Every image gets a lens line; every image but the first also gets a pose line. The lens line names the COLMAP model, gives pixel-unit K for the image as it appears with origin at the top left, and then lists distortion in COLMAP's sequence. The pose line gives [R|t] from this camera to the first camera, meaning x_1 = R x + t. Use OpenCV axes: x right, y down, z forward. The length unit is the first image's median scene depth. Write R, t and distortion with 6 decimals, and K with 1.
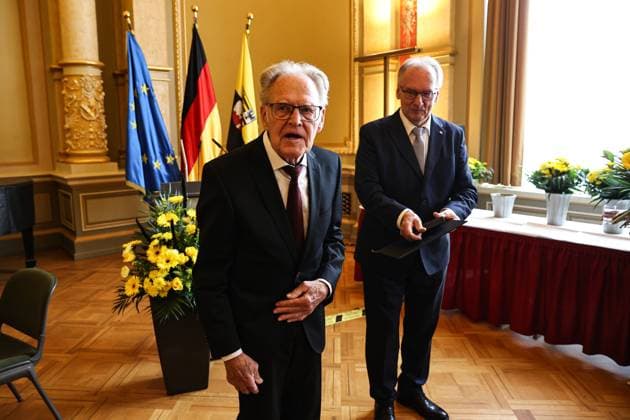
lens RADIAL K [[437.0, 0, 303.8], [0, 437.0, 203.2], [0, 0, 1]] dist [-0.113080, 0.093527]
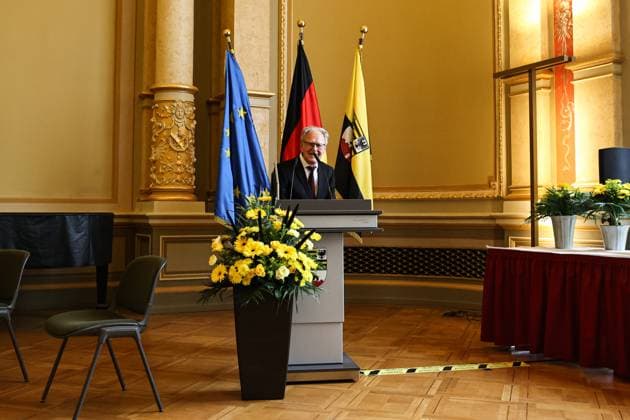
lens RADIAL K [[677.7, 0, 306.8], [0, 677.7, 183.1], [0, 0, 1]] dist [-0.049668, 0.014951]
pose [[0.969344, 0.002739, -0.245694, 0.090498], [-0.050454, 0.980849, -0.188122, 0.117591], [0.240473, 0.194751, 0.950918, -0.237376]]
